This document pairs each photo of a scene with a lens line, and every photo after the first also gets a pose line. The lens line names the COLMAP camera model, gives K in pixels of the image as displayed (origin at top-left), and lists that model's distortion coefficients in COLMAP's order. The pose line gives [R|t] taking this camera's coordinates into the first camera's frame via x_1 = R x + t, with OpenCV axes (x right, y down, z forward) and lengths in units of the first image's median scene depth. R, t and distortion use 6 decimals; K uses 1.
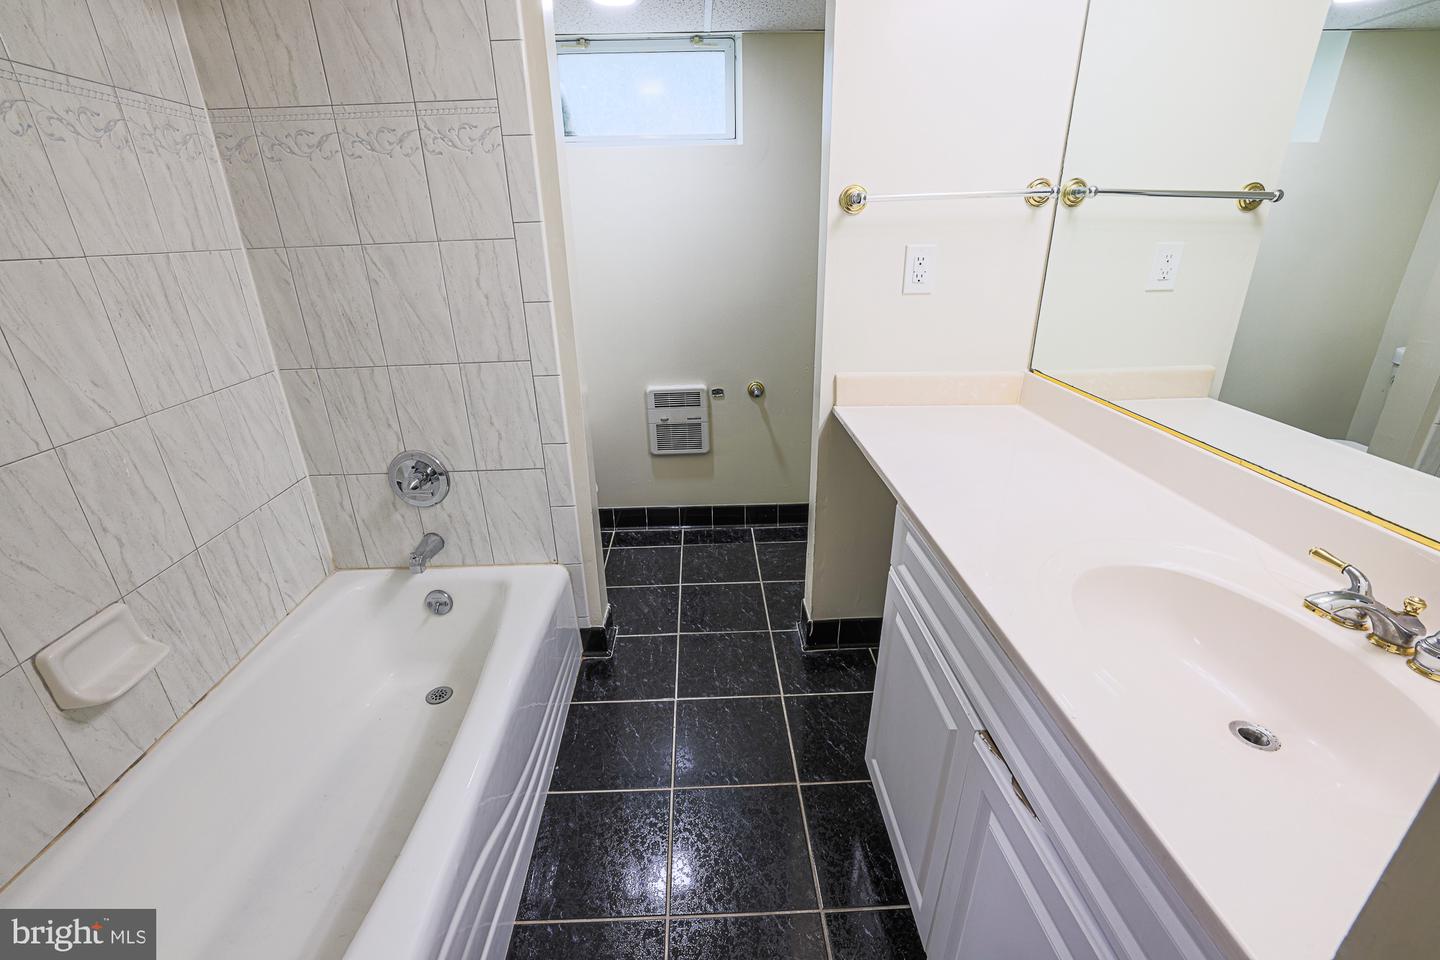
lens RADIAL K [[620.3, 0, 714.6], [0, 620.3, 475.0], [0, 0, 1]] dist [-0.050337, 0.021851]
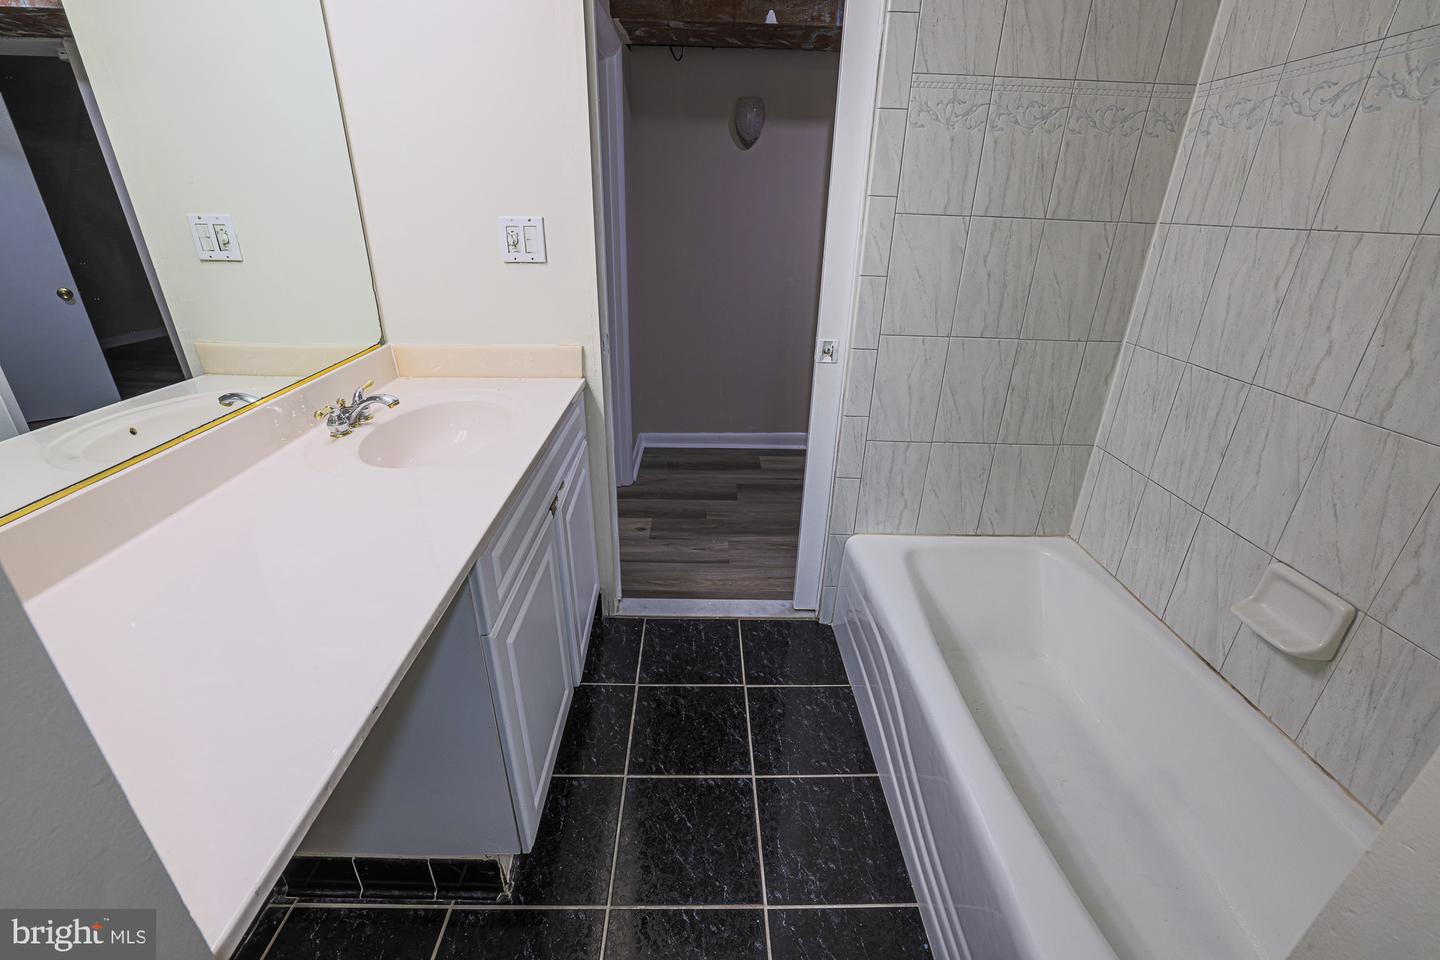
lens RADIAL K [[627.7, 0, 717.0], [0, 627.7, 474.4], [0, 0, 1]] dist [-0.047133, 0.020363]
pose [[-0.999954, -0.005660, 0.007799, -0.007885], [0.001661, 0.695932, 0.718106, -0.428092], [-0.009492, 0.718085, -0.695891, 1.060485]]
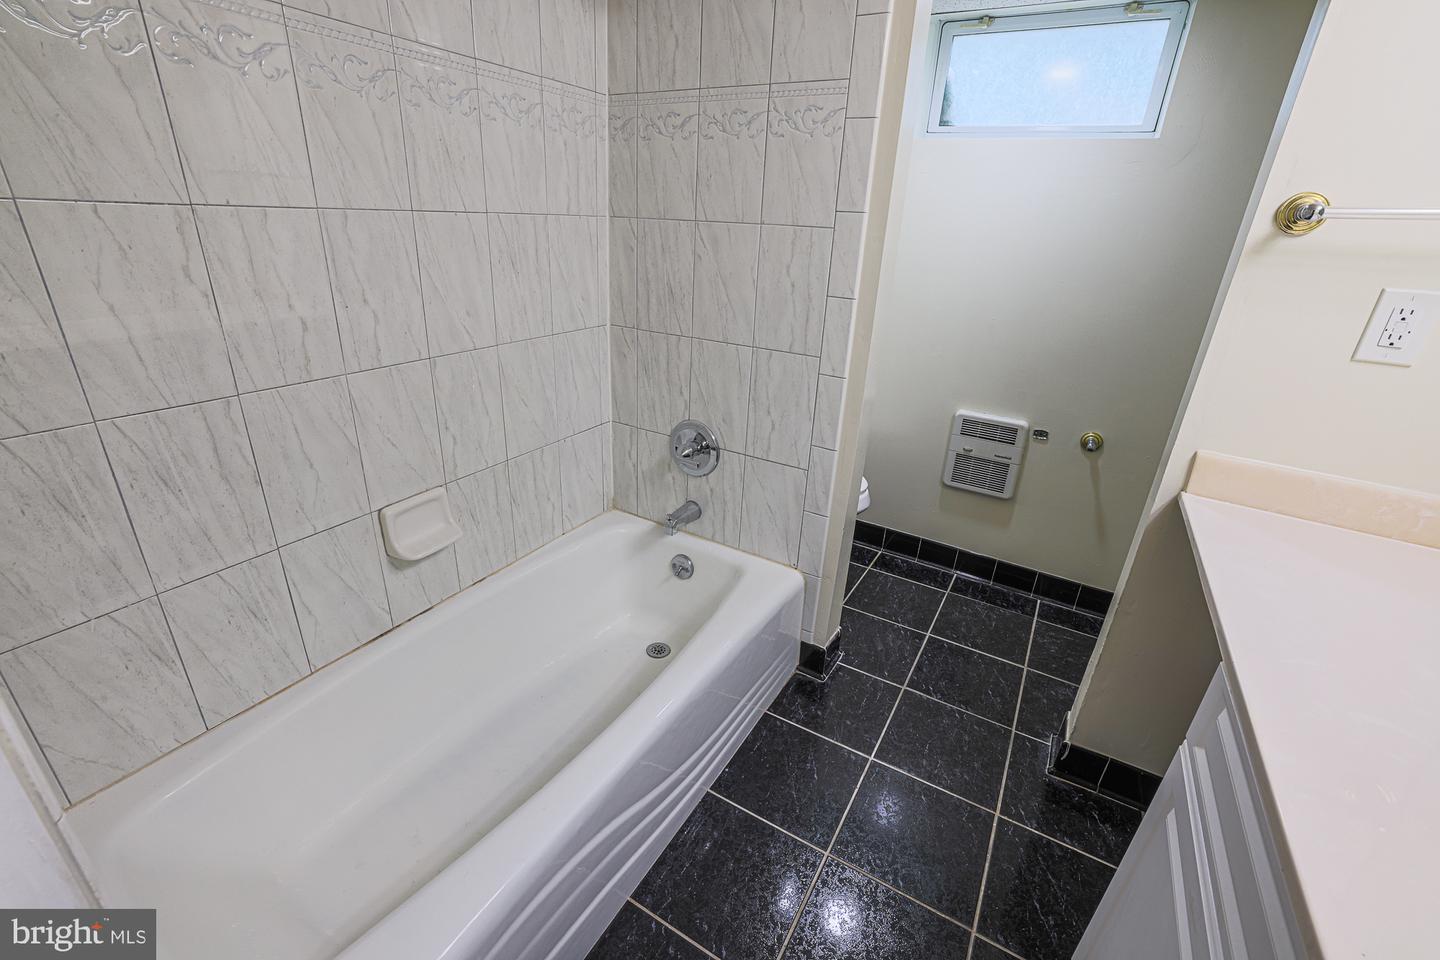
lens RADIAL K [[620.3, 0, 714.6], [0, 620.3, 475.0], [0, 0, 1]] dist [-0.050337, 0.021851]
pose [[0.842374, 0.263764, -0.469931, 0.059412], [-0.261755, 0.962517, 0.071035, -0.036412], [0.471053, 0.063168, 0.879840, 0.097630]]
